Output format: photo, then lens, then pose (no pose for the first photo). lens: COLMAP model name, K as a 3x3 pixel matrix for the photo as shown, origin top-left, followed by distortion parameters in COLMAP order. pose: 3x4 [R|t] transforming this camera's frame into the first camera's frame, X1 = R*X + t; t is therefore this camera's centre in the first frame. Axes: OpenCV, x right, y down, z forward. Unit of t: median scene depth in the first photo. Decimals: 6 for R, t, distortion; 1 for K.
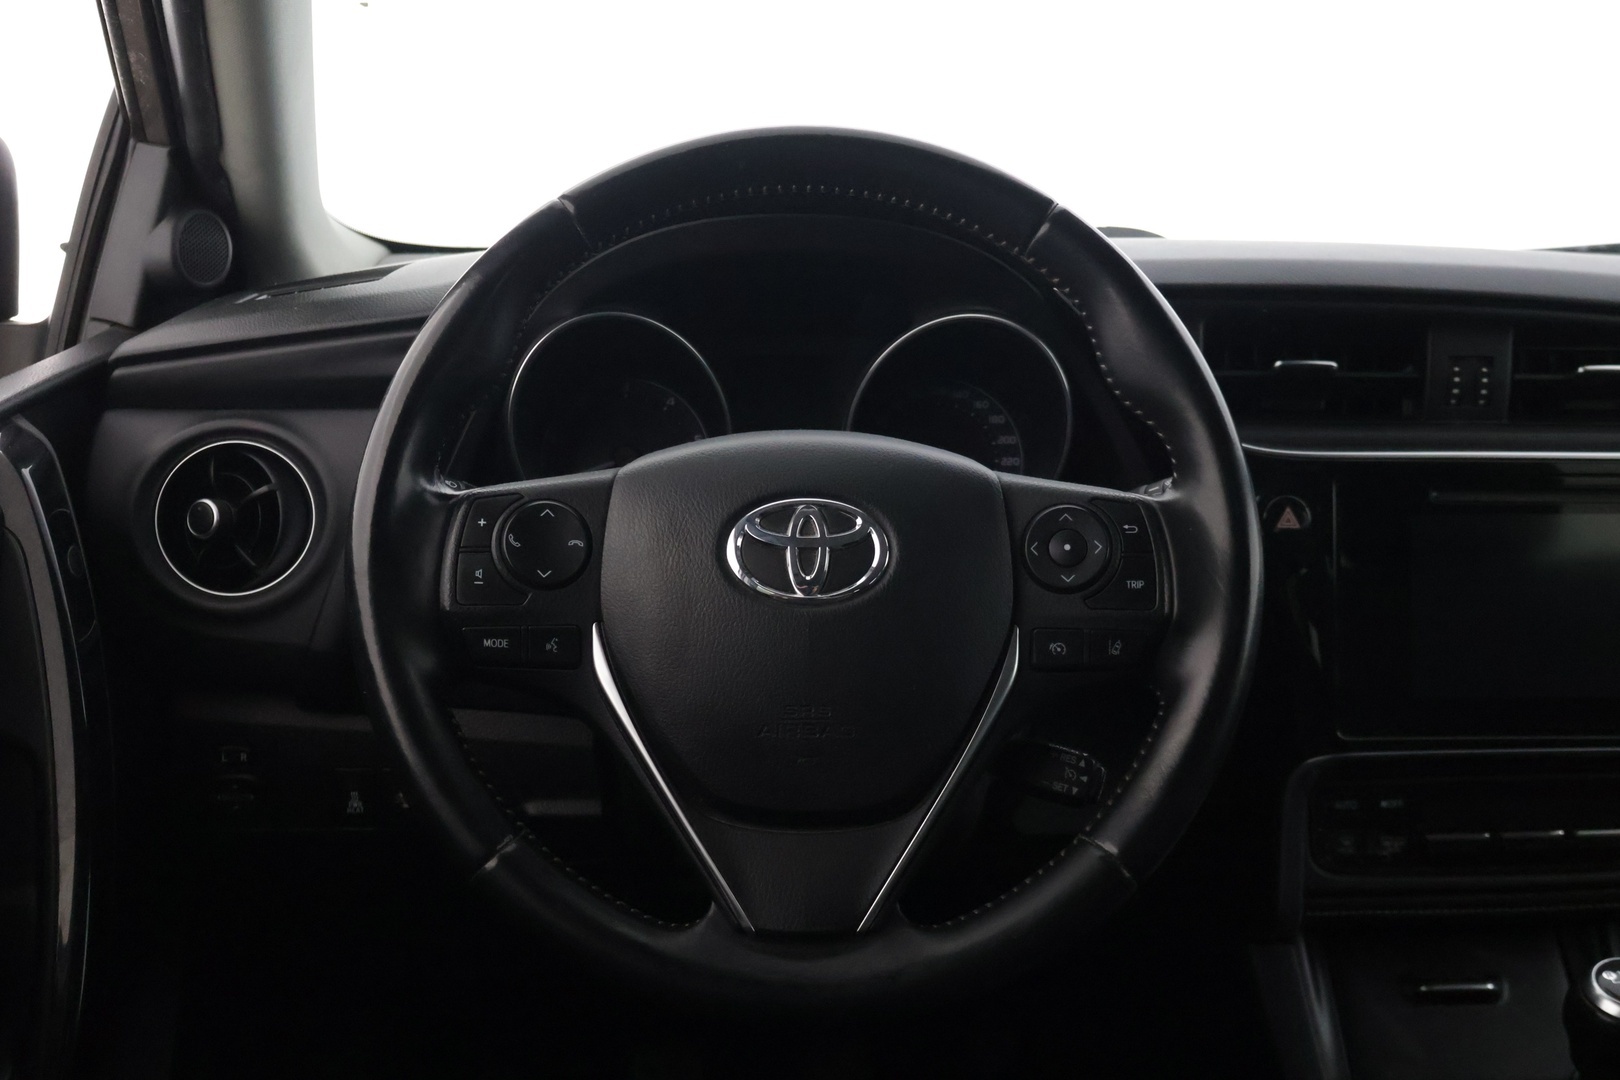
lens RADIAL K [[1862.8, 0, 804.4], [0, 1862.8, 534.6], [0, 0, 1]] dist [-0.032707, 0.000000]
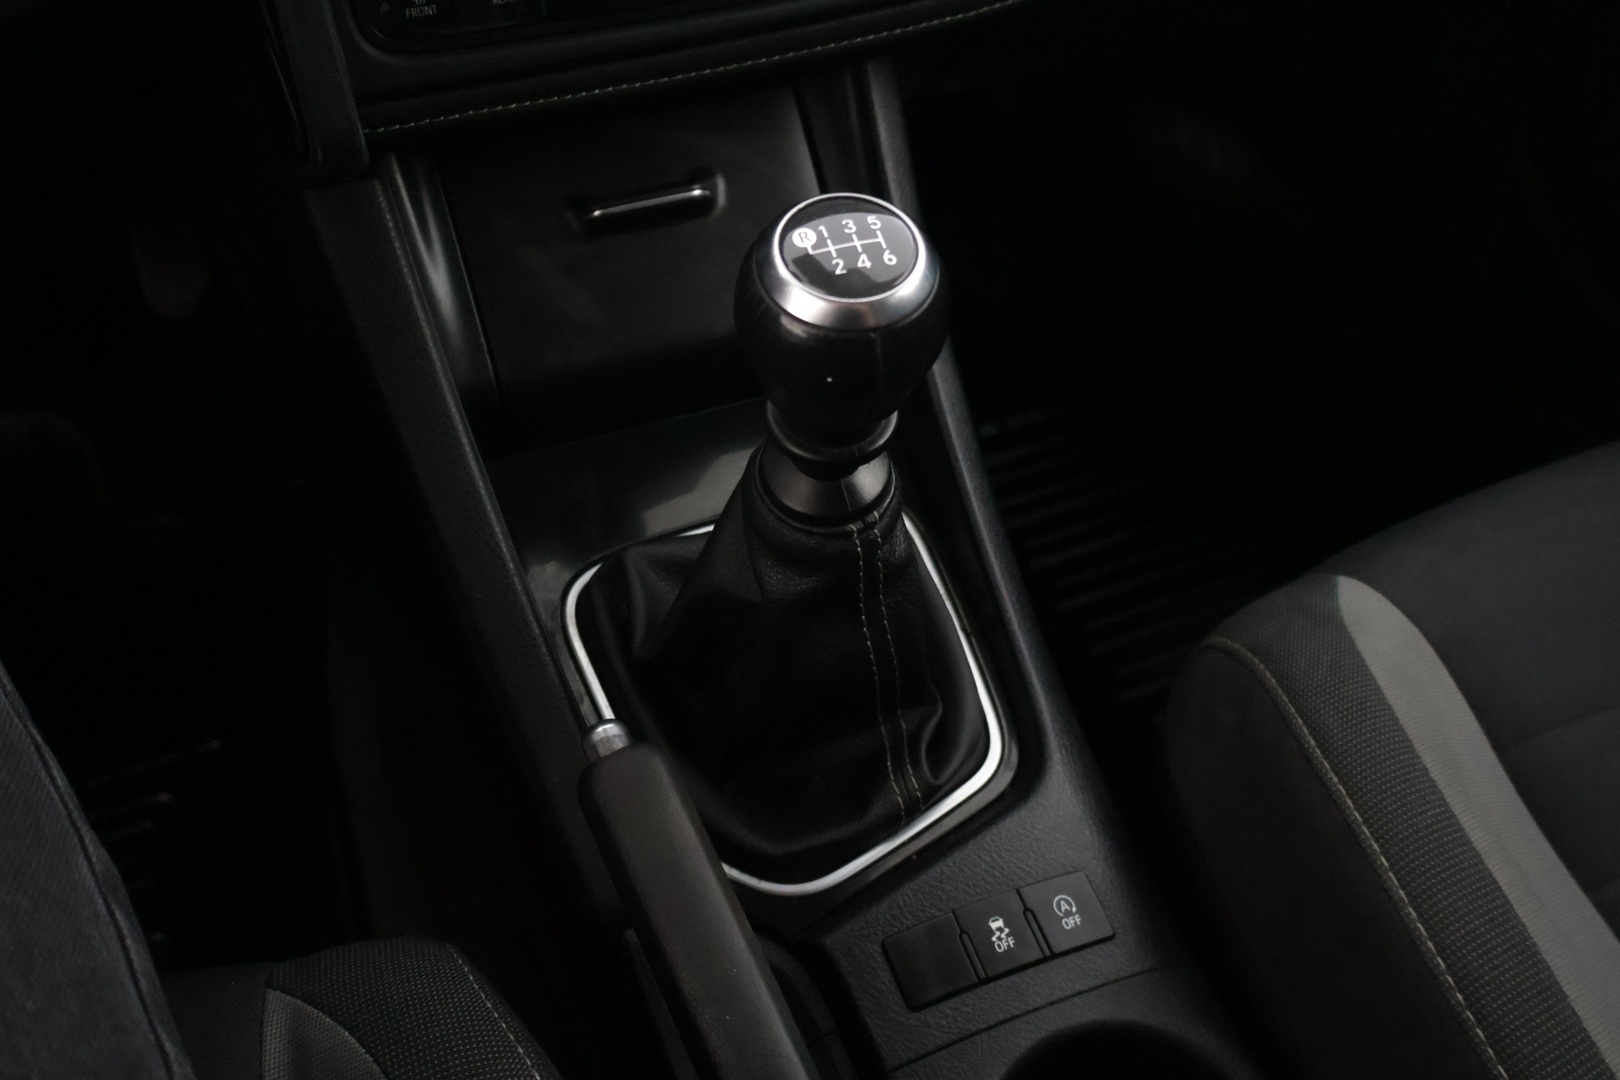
lens RADIAL K [[1539.7, 0, 810.4], [0, 1539.7, 544.4], [0, 0, 1]] dist [0.013248, 0.000000]
pose [[0.946441, -0.221219, 0.235185, 0.327781], [0.068530, 0.849440, 0.523216, 0.085562], [-0.315521, -0.479075, 0.819105, 0.619729]]
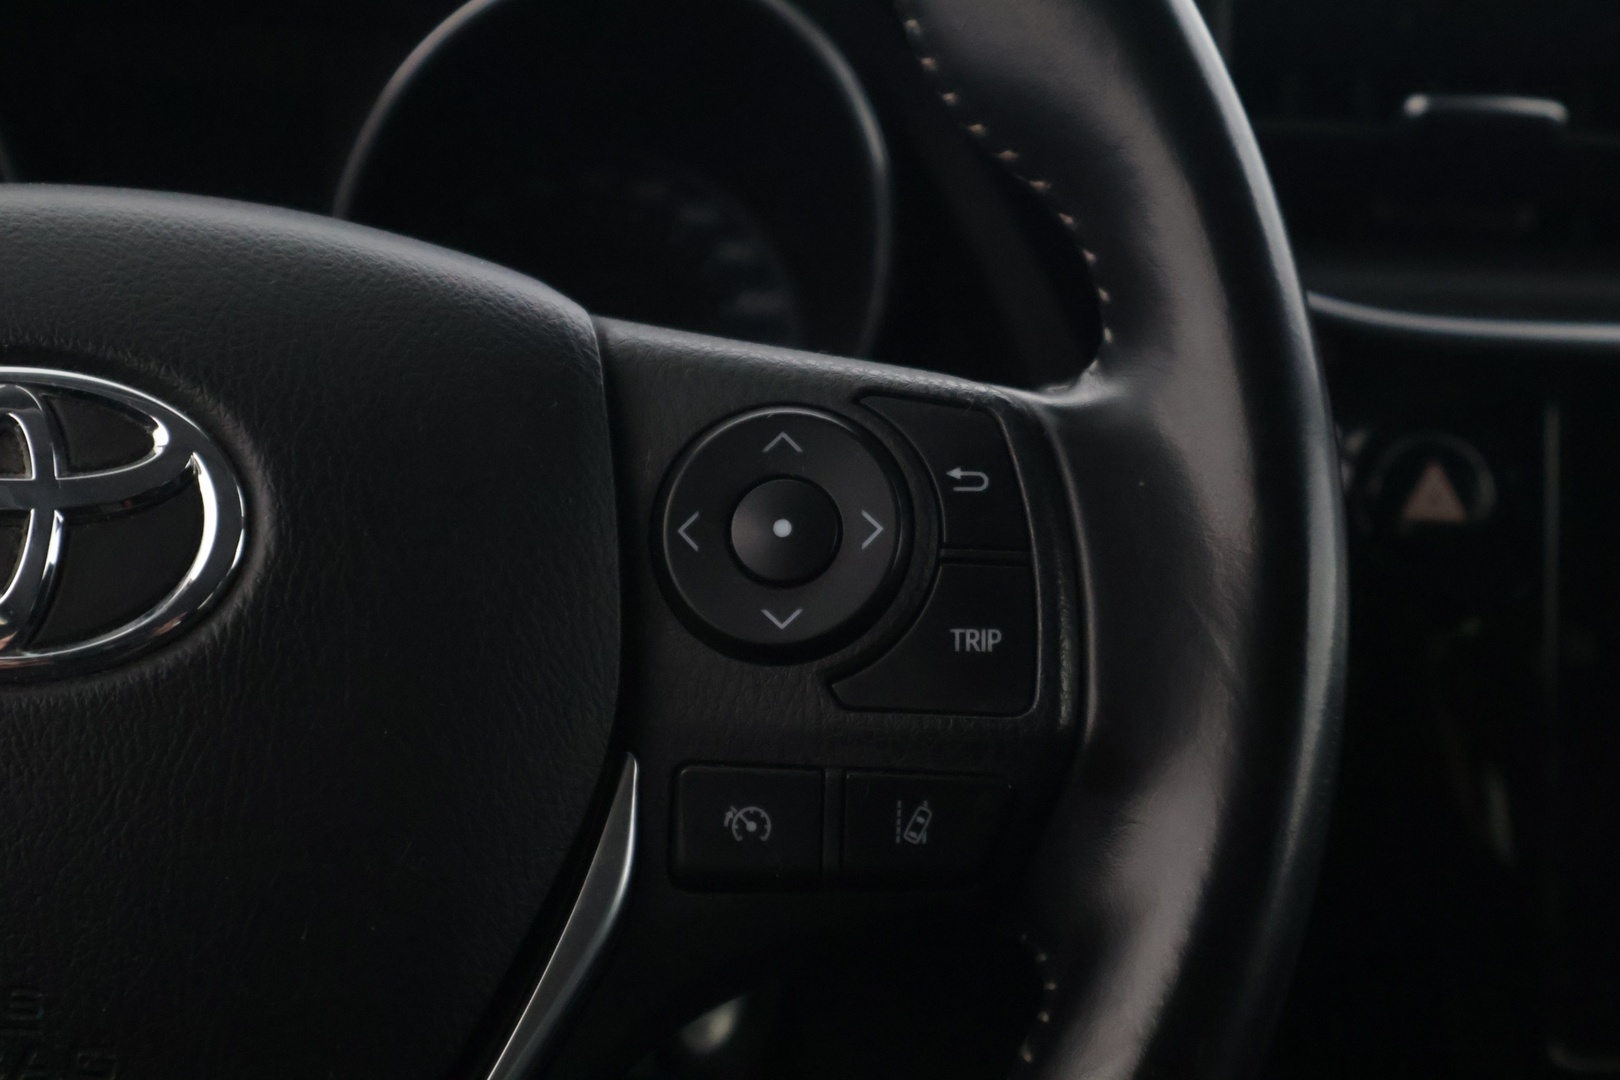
lens RADIAL K [[3277.9, 0, 811.7], [0, 3277.9, 540.3], [0, 0, 1]] dist [0.068302, 0.000000]
pose [[0.998112, 0.020105, 0.058031, 0.111154], [-0.019002, 0.999629, -0.019494, 0.020608], [-0.058401, 0.018355, 0.998124, 0.393937]]
